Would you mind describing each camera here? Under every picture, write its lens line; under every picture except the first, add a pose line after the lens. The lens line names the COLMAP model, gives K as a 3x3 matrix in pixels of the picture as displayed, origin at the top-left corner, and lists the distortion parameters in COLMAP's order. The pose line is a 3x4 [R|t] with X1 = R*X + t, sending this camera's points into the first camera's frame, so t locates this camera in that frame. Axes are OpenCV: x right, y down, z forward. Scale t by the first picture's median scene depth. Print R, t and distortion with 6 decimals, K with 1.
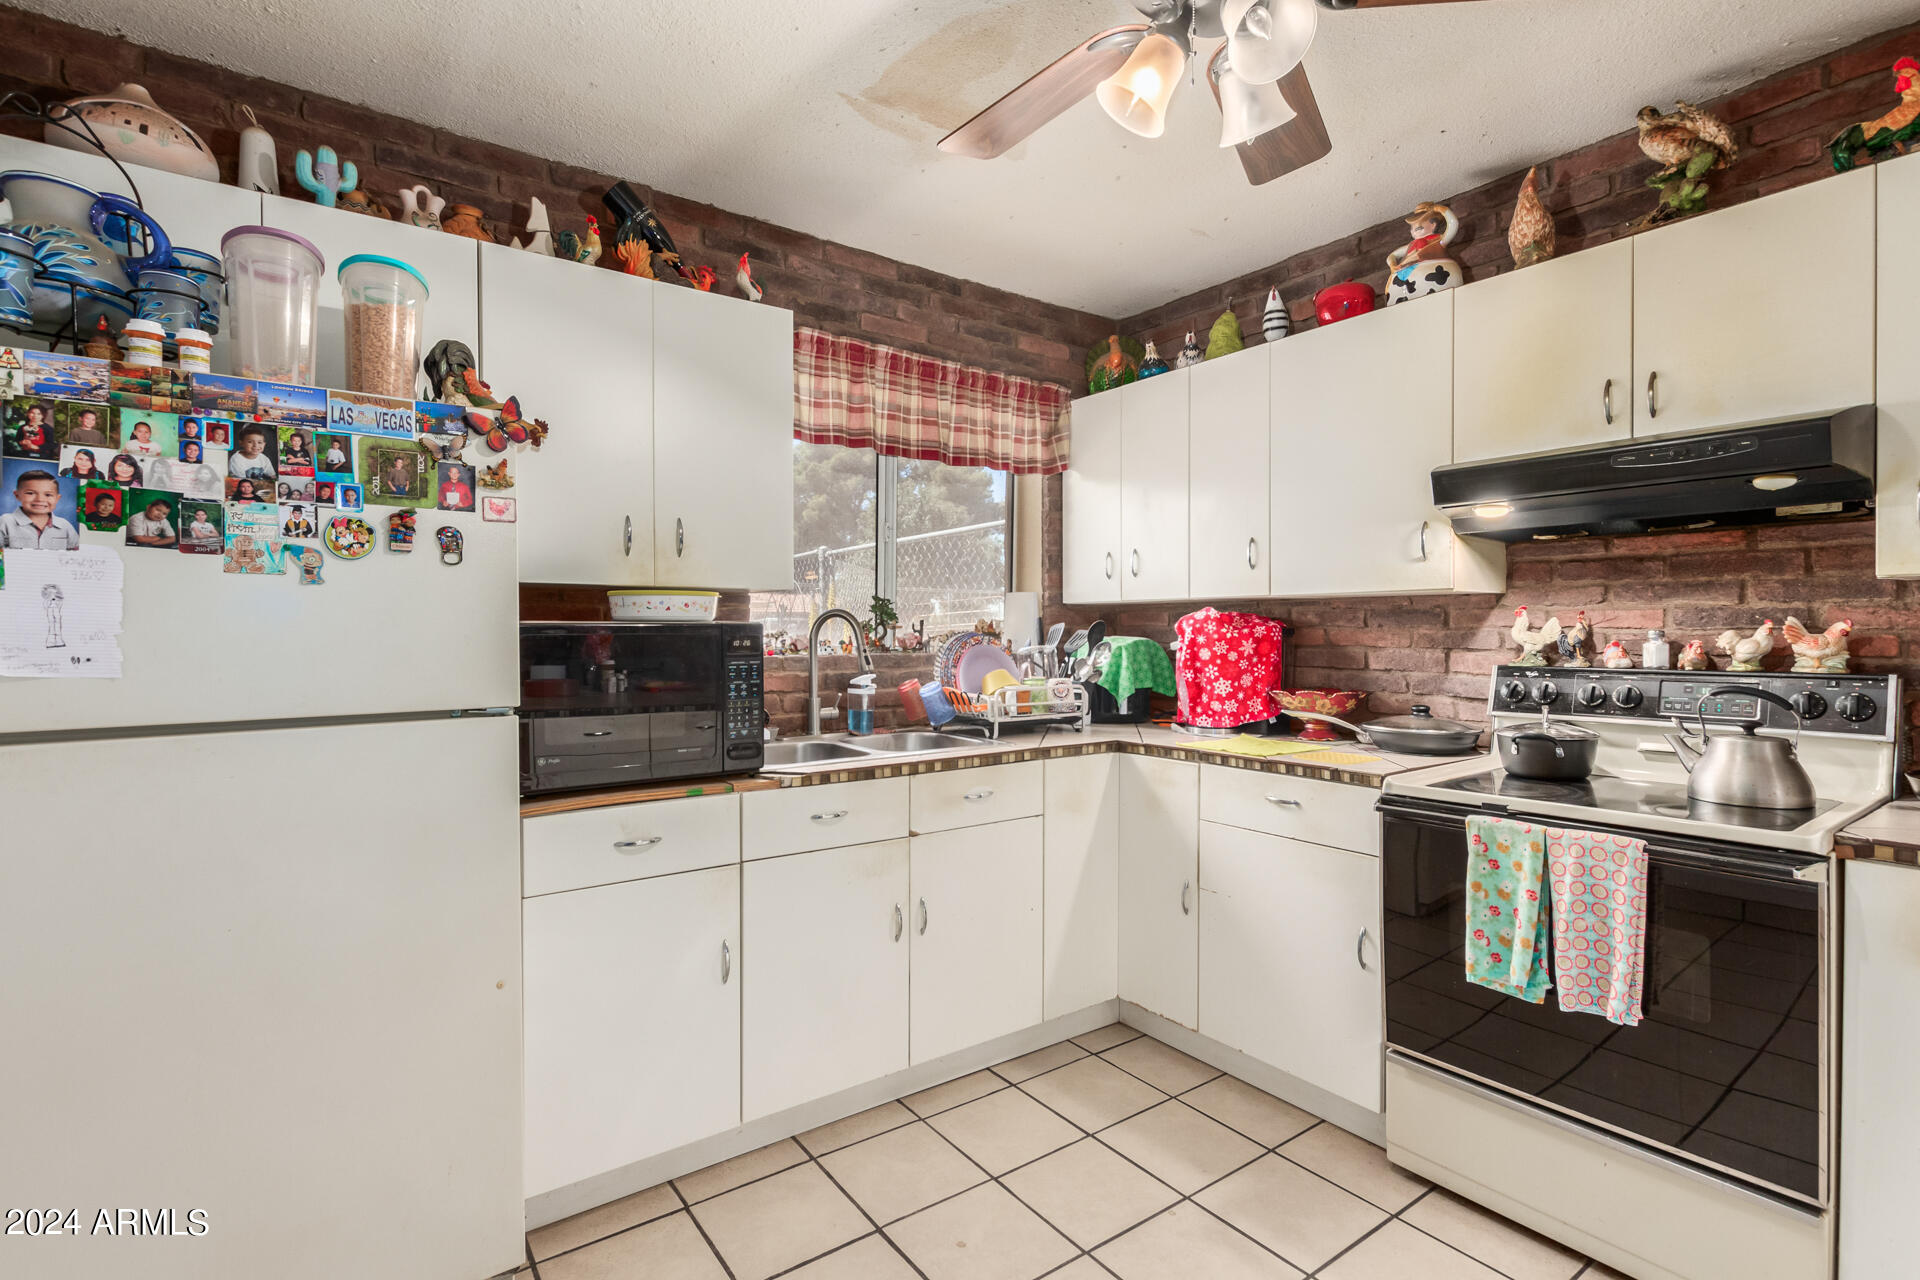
lens RADIAL K [[901.7, 0, 971.7], [0, 901.7, 641.9], [0, 0, 1]] dist [-0.000196, -0.000151]
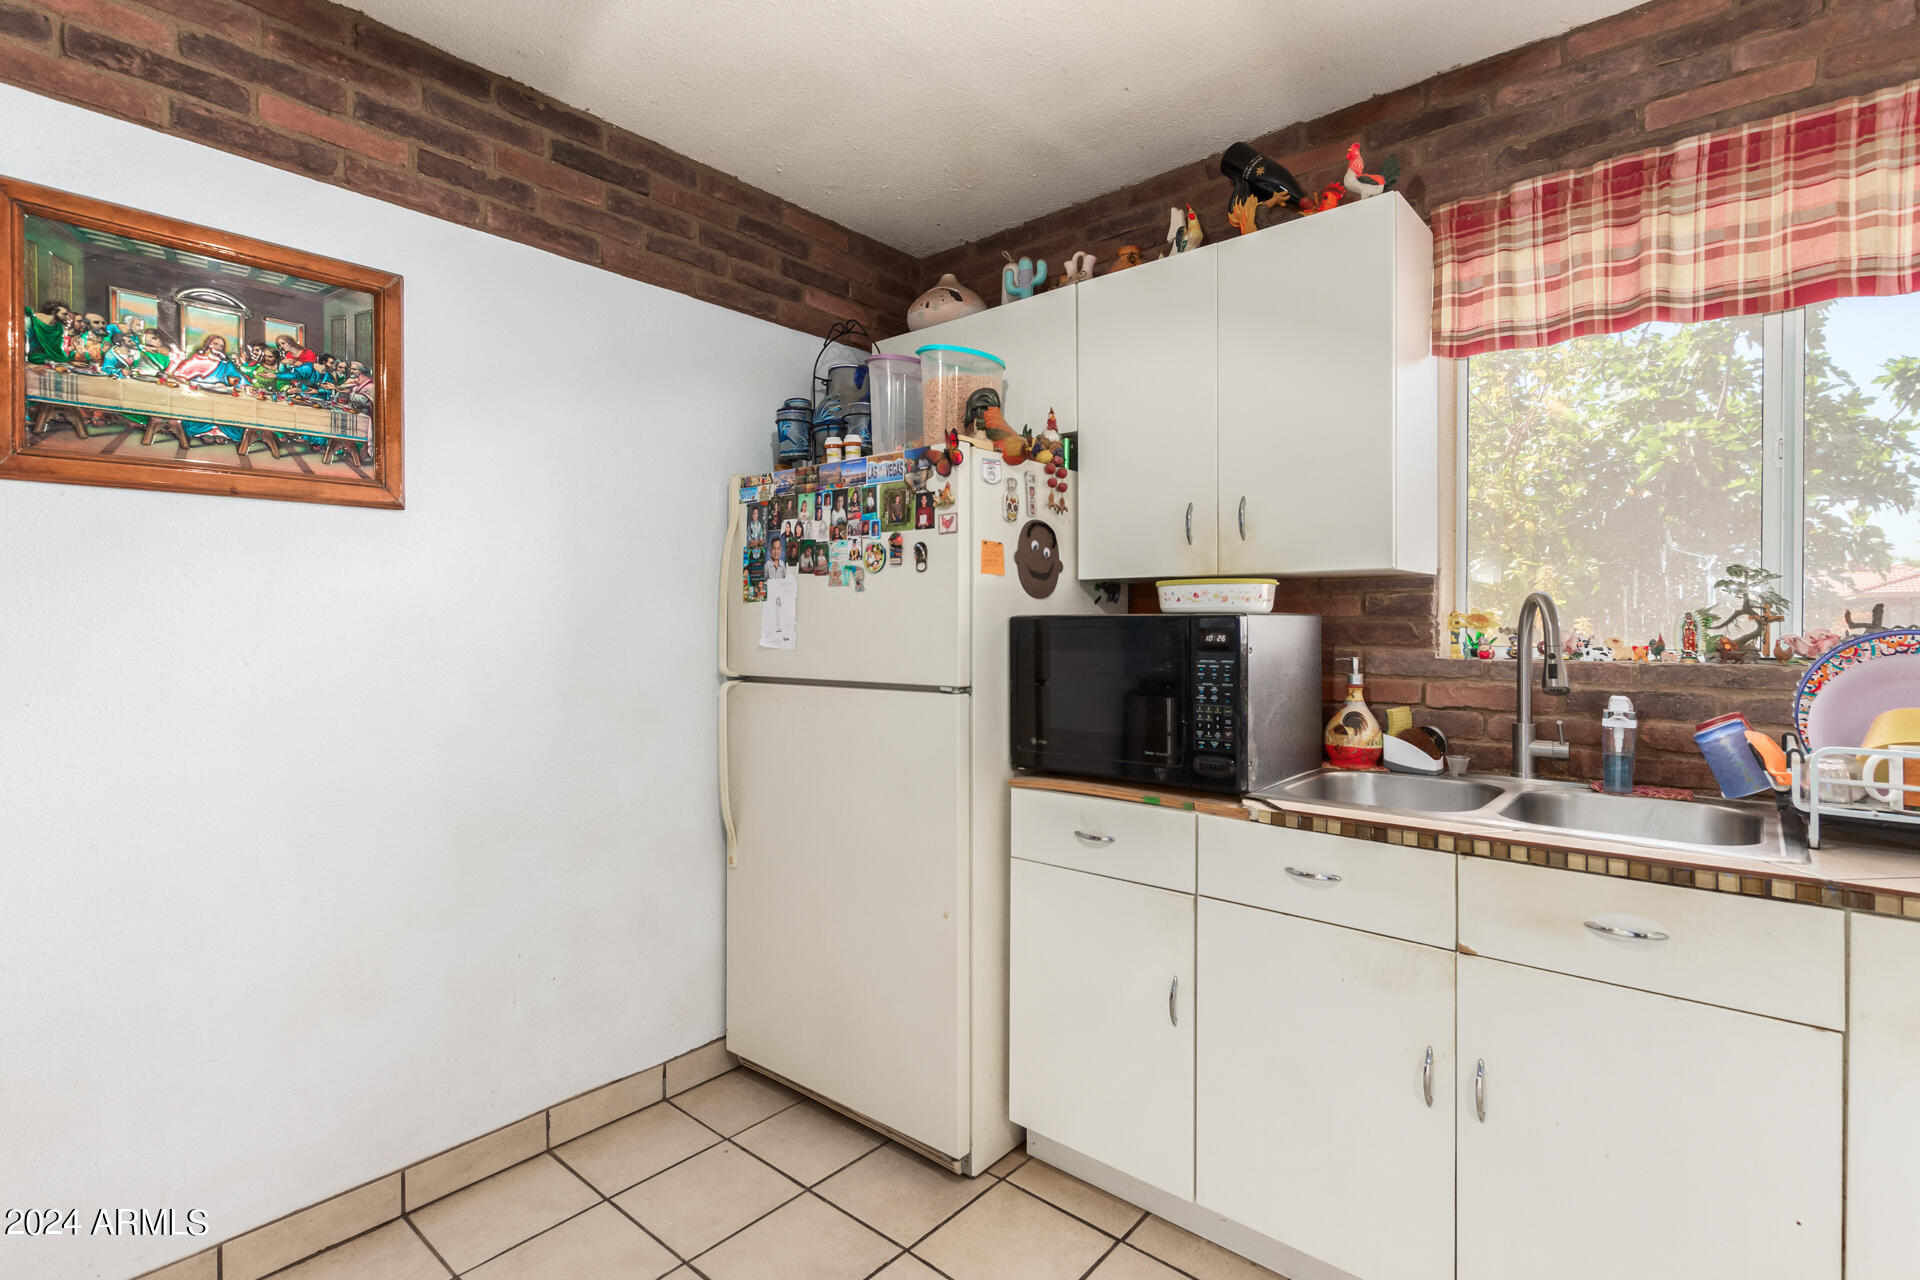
lens RADIAL K [[904.7, 0, 960.2], [0, 904.7, 627.8], [0, 0, 1]] dist [-0.000987, -0.000883]
pose [[0.223064, 0.006443, -0.974782, 0.492826], [-0.014449, 0.999890, 0.003302, -0.007559], [0.974697, 0.013348, 0.223133, 0.545965]]
